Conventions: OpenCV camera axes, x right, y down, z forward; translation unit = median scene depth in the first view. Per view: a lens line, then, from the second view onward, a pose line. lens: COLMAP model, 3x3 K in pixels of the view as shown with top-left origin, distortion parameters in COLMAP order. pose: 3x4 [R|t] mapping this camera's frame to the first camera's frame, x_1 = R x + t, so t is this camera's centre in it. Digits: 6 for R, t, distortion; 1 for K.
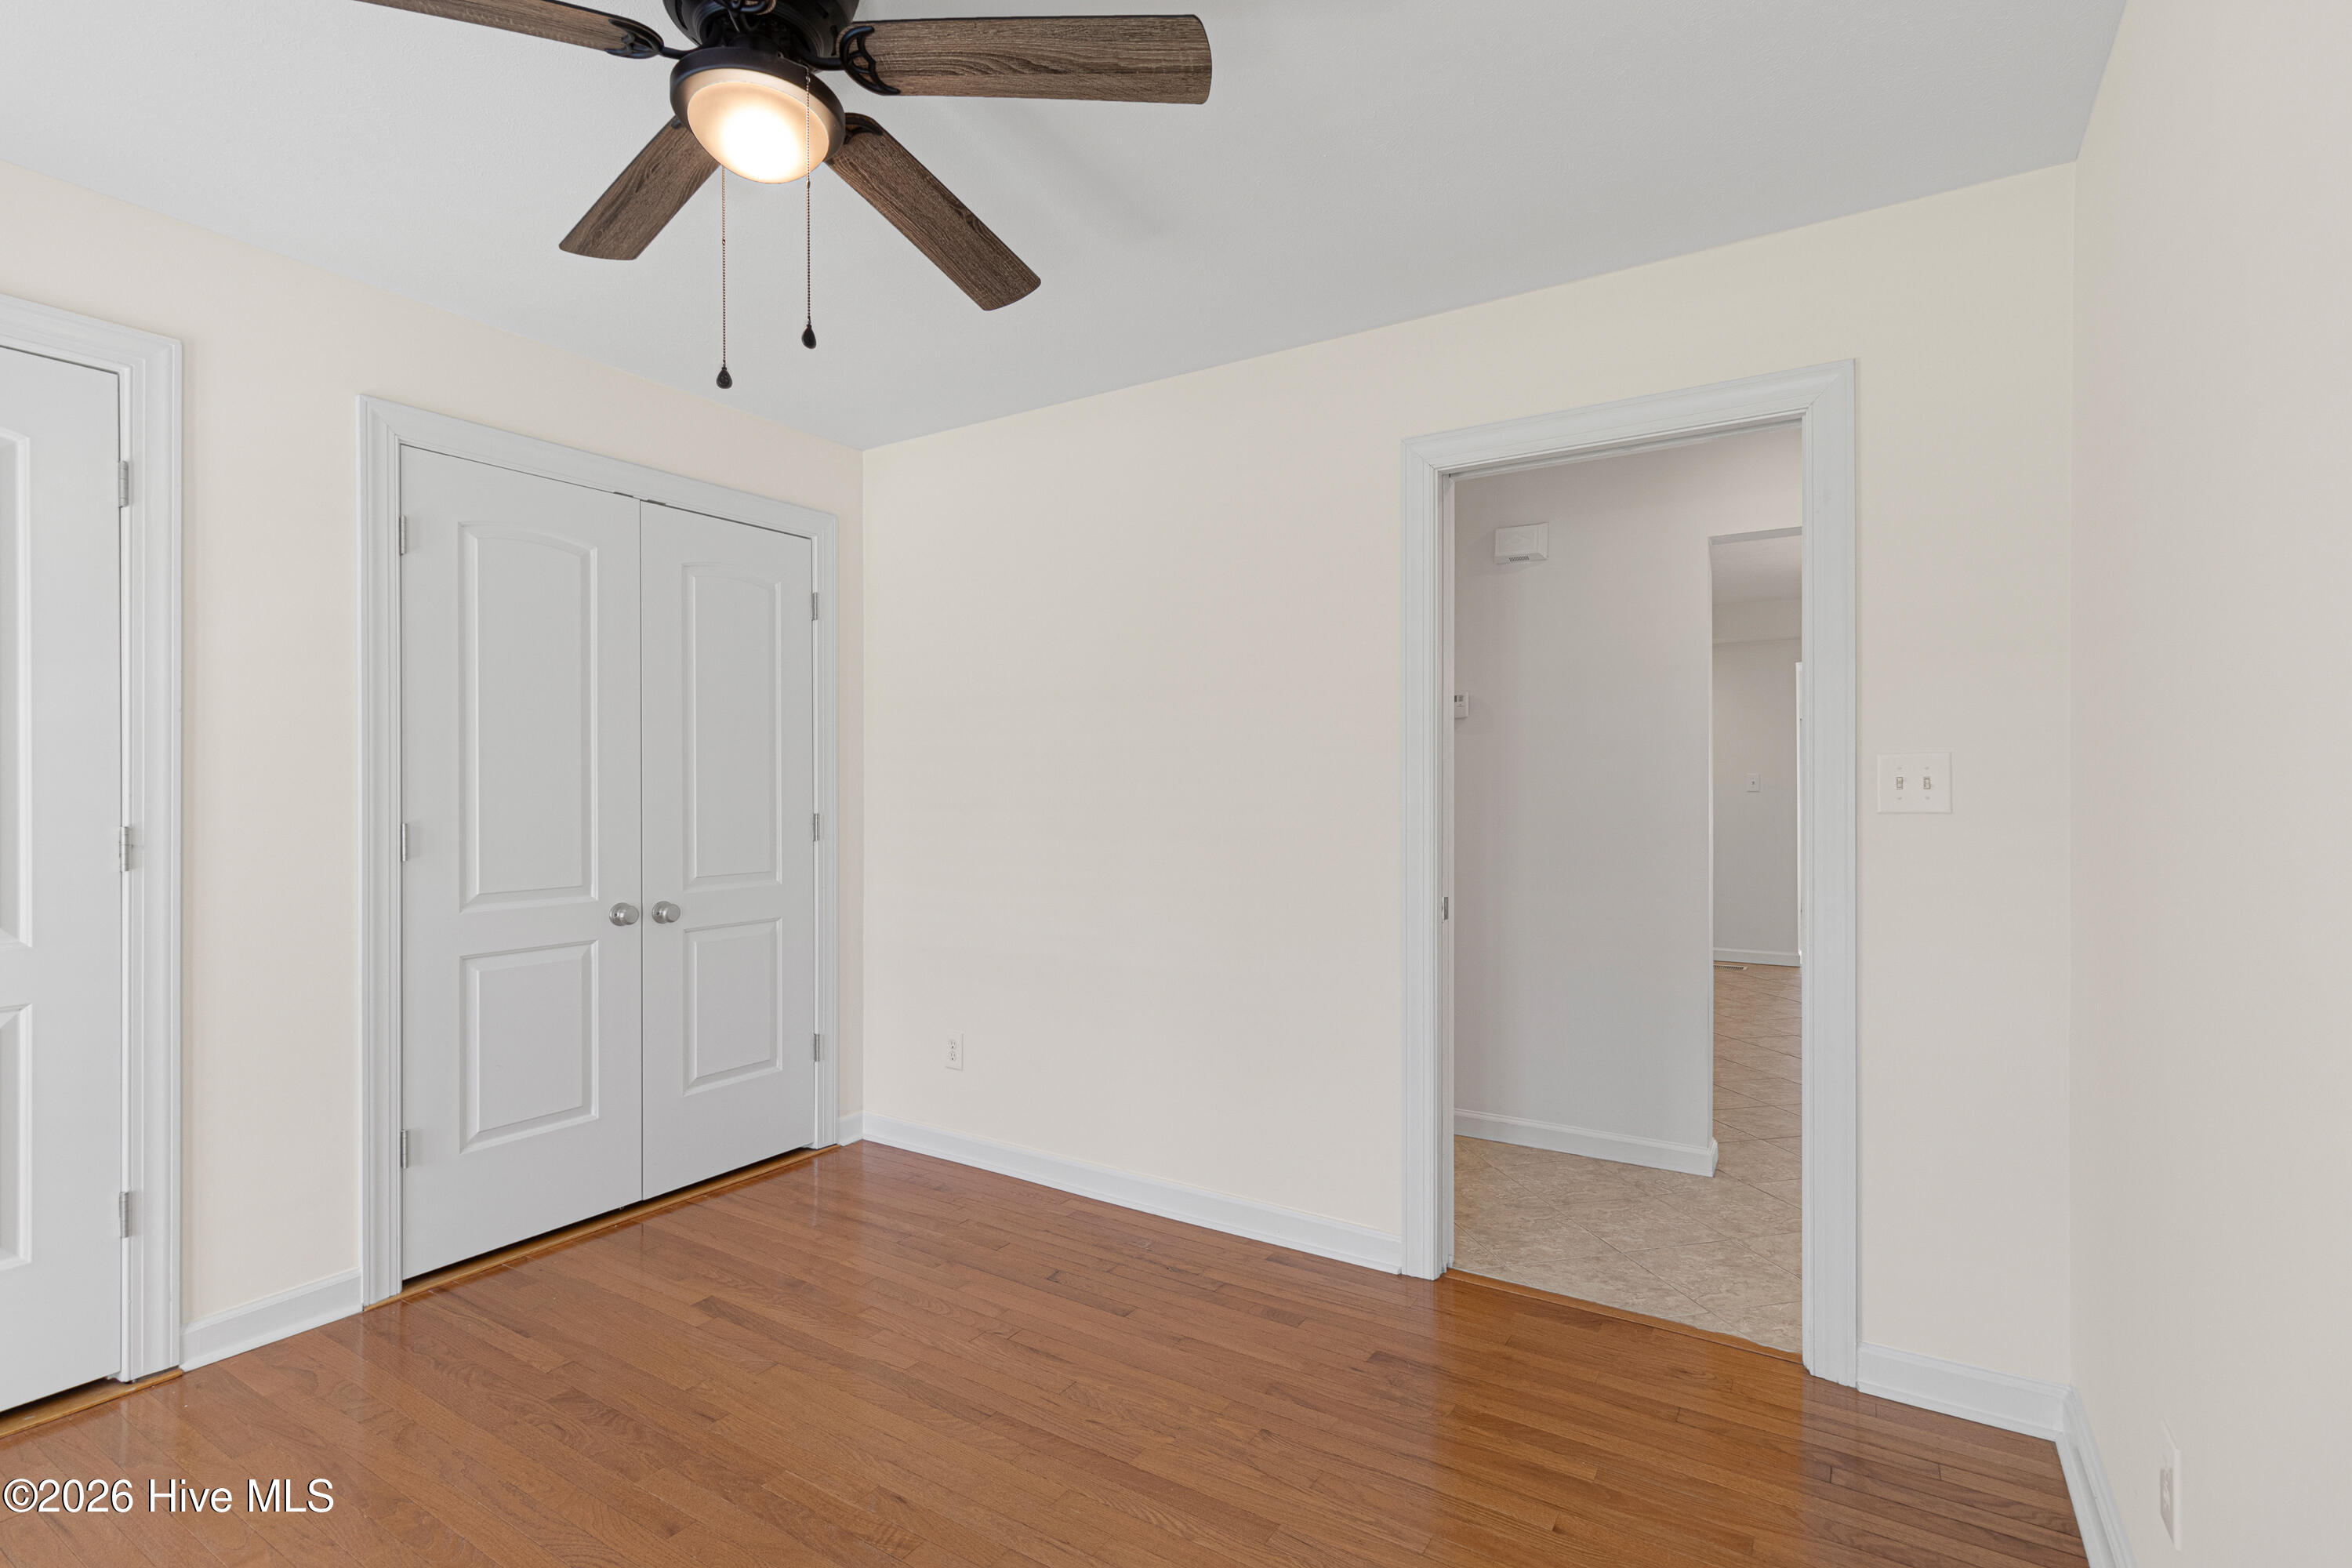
lens RADIAL K [[1090.0, 0, 1183.6], [0, 1090.0, 782.7], [0, 0, 1]] dist [0.018495, -0.000116]
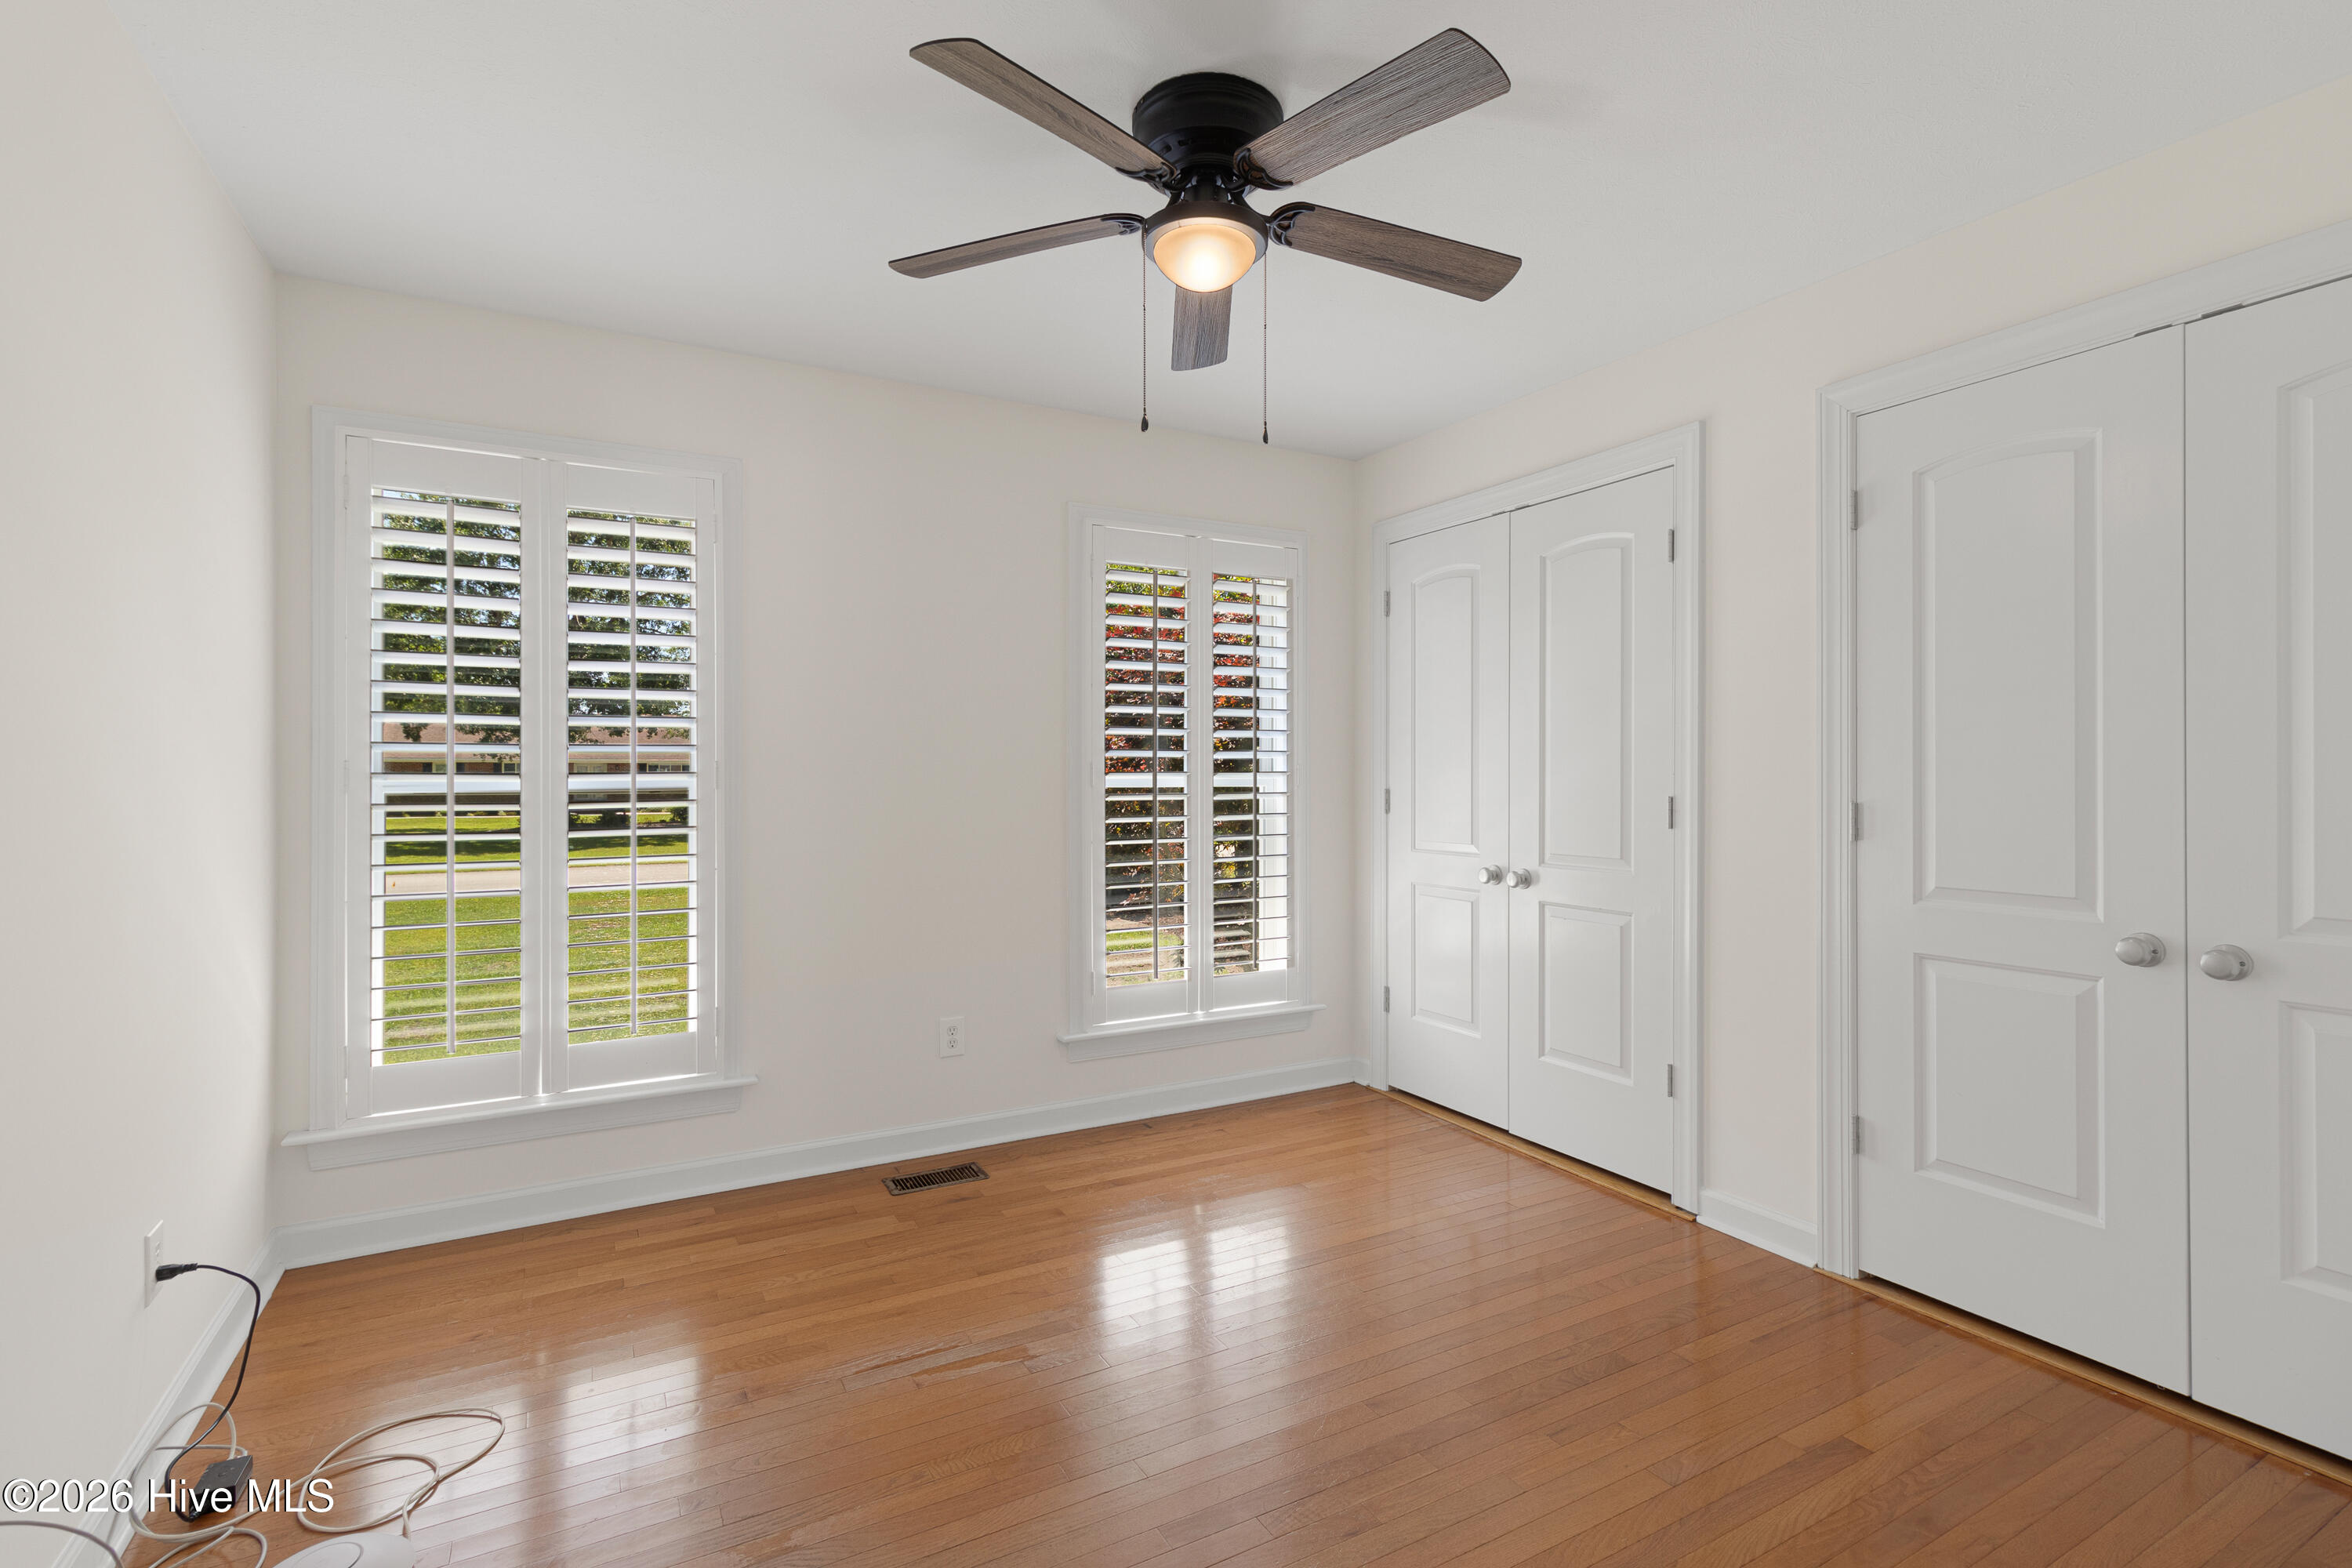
lens RADIAL K [[1090.0, 0, 1183.4], [0, 1090.0, 781.3], [0, 0, 1]] dist [0.018495, -0.000116]
pose [[-0.457435, 0.002079, -0.889241, 0.413628], [0.001427, 0.999998, 0.001603, 0.014495], [0.889242, -0.000536, -0.457437, 0.870762]]
